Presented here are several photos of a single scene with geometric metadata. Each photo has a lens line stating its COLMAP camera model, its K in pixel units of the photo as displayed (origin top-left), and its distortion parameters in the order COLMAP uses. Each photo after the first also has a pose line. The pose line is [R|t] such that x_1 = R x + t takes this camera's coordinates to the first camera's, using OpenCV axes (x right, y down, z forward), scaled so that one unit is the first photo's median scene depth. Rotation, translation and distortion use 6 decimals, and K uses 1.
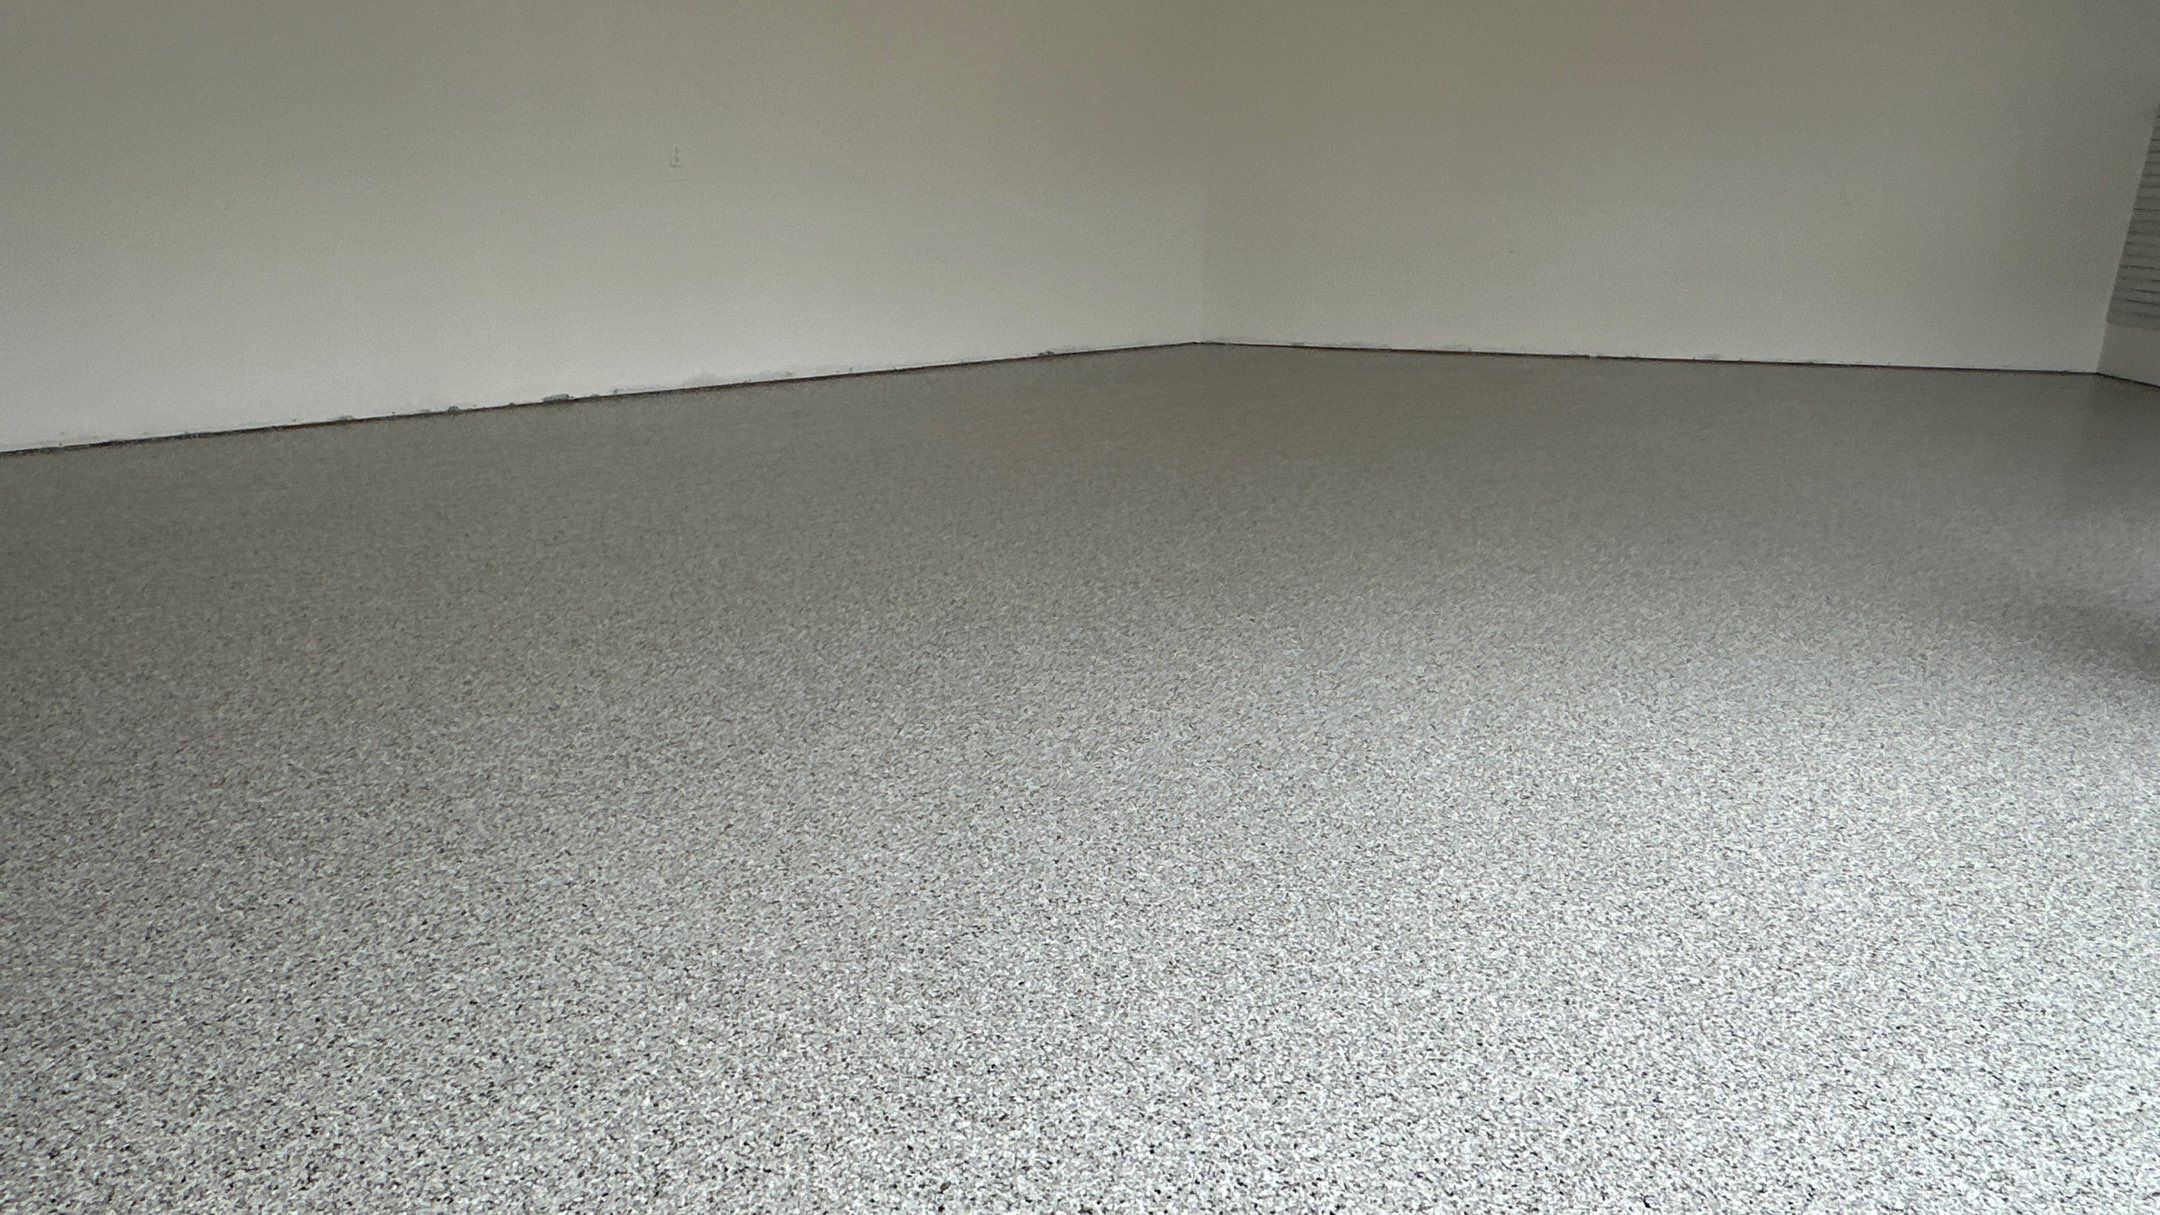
lens RADIAL K [[1426.5, 0, 1084.2], [0, 1426.5, 610.0], [0, 0, 1]] dist [-0.005523, 0.001314]
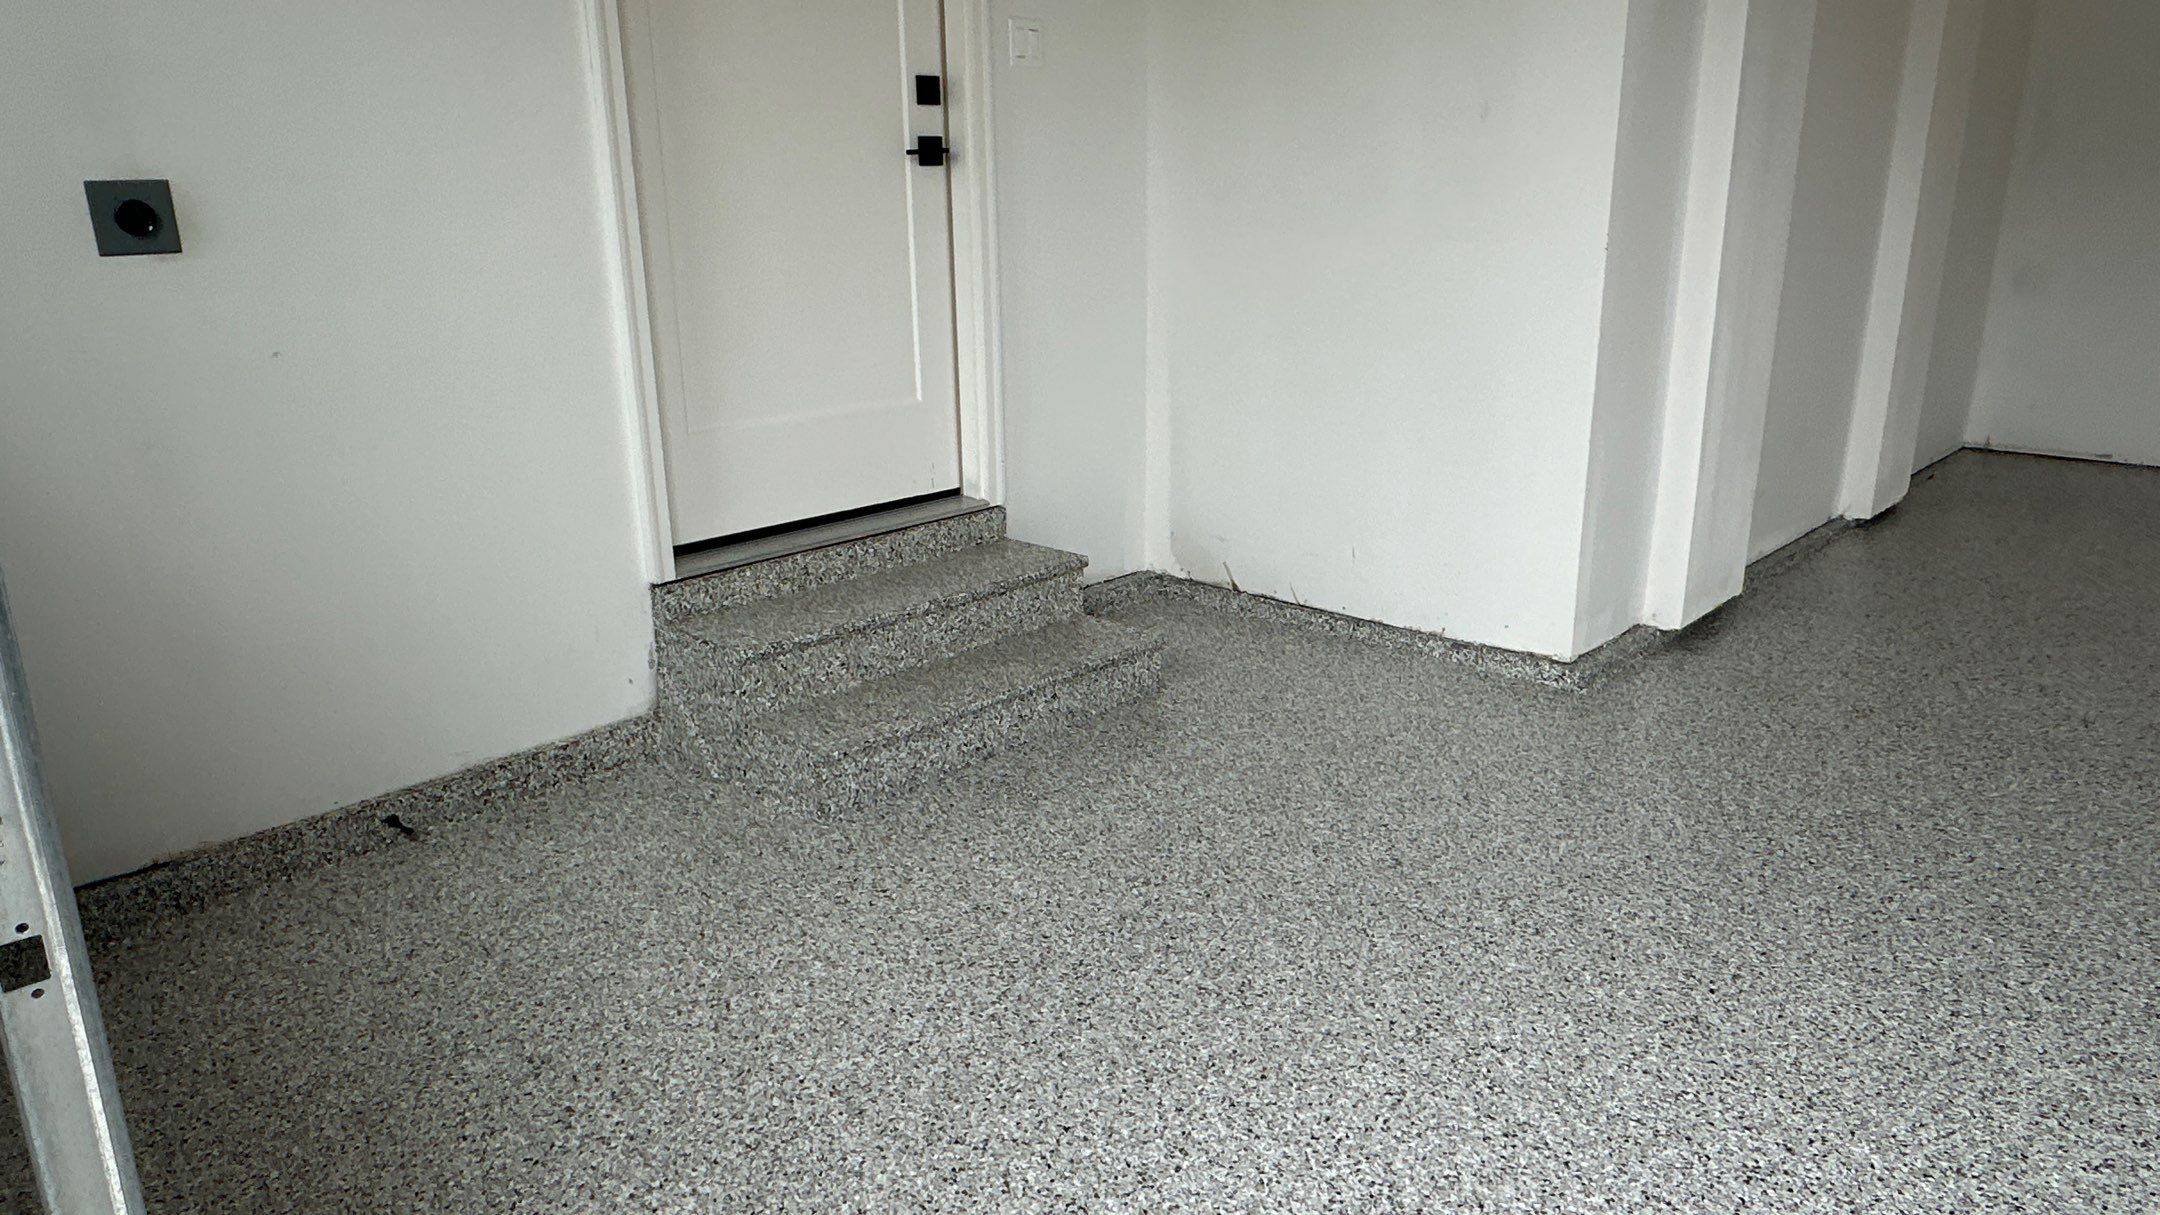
lens RADIAL K [[1426.5, 0, 1084.2], [0, 1426.5, 610.0], [0, 0, 1]] dist [-0.005523, 0.001314]
pose [[0.025464, 0.254996, -0.966607, 0.242948], [-0.285202, 0.928588, 0.237453, 0.003723], [0.958129, 0.269632, 0.096371, 0.100373]]
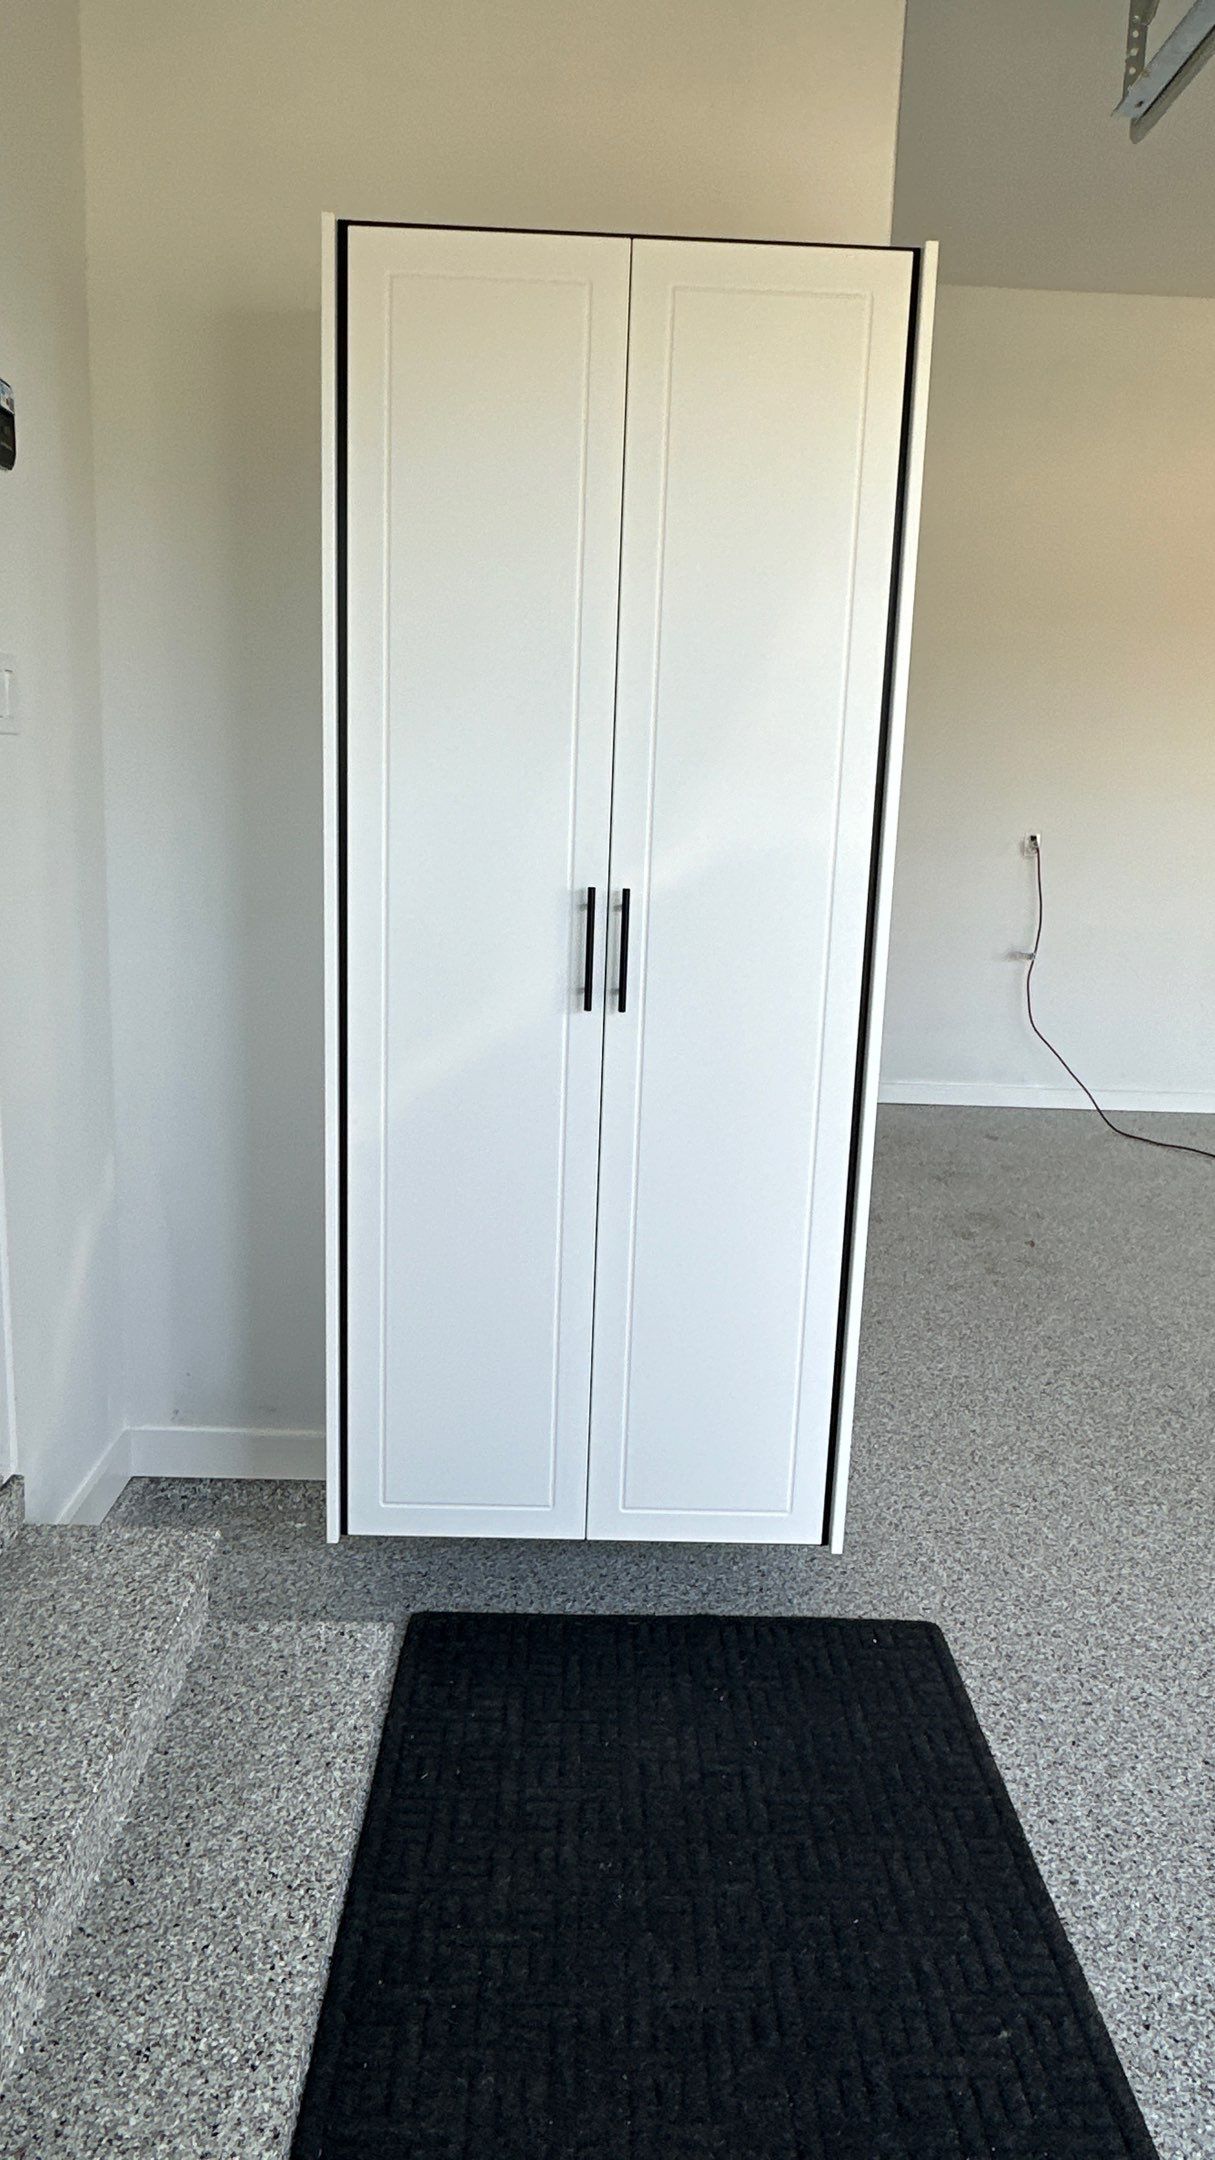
lens RADIAL K [[1458.4, 0, 603.8], [0, 1458.4, 1086.8], [0, 0, 1]] dist [-0.005423, 0.003408]
pose [[0.719003, 0.132075, -0.682342, -0.515012], [-0.216422, 0.975511, -0.039229, 0.015102], [0.660451, 0.175879, 0.729980, -0.378016]]
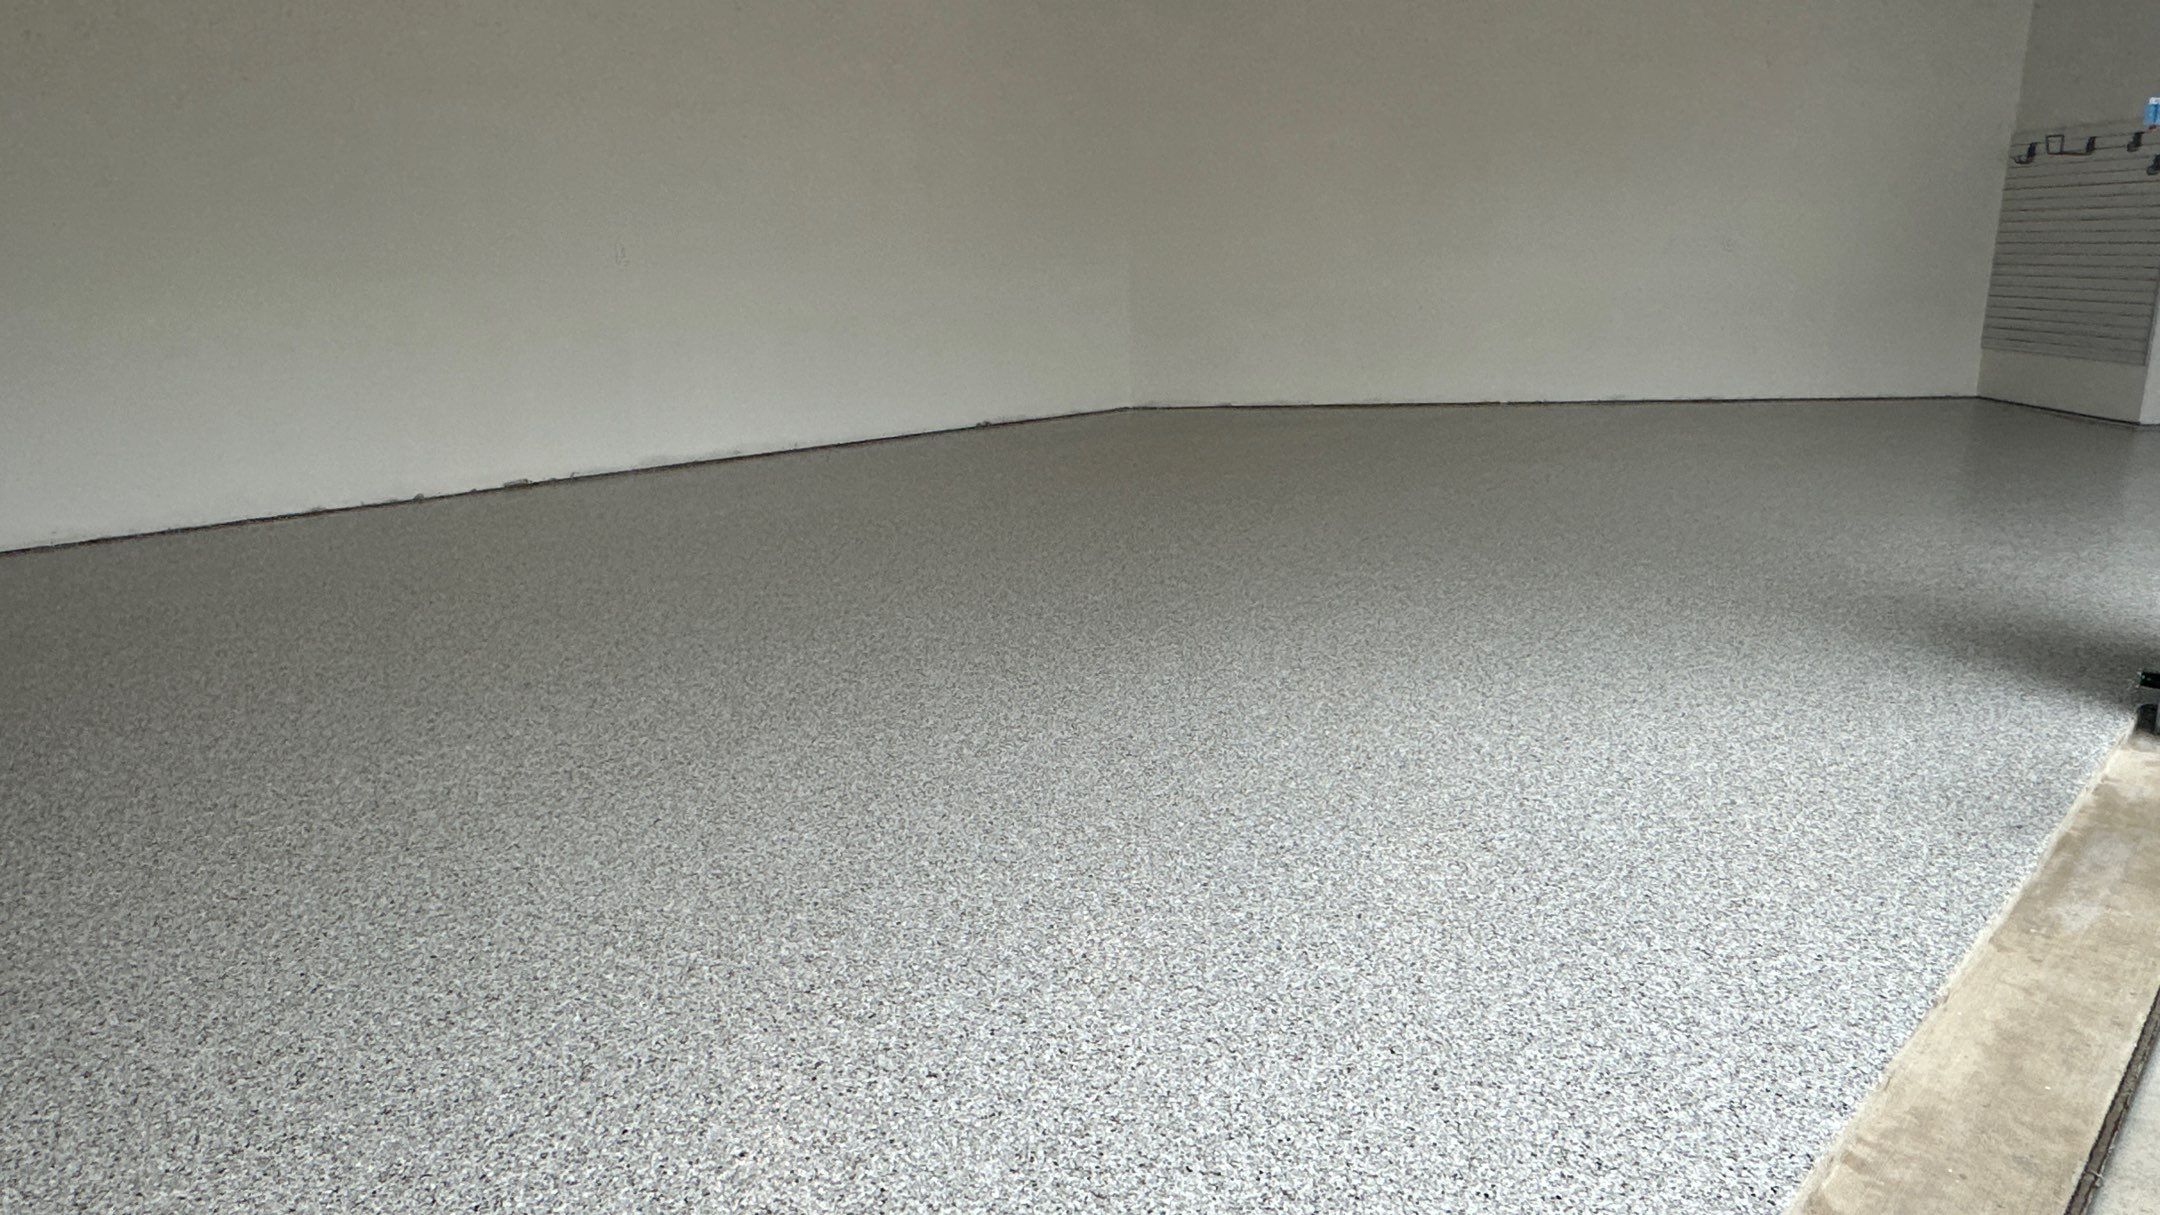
lens RADIAL K [[1426.5, 0, 1084.2], [0, 1426.5, 610.0], [0, 0, 1]] dist [-0.005523, 0.001314]
pose [[0.998717, -0.048700, 0.013916, 0.110756], [0.049372, 0.997378, -0.052903, 0.075517], [-0.011303, 0.053523, 0.998503, -0.208329]]
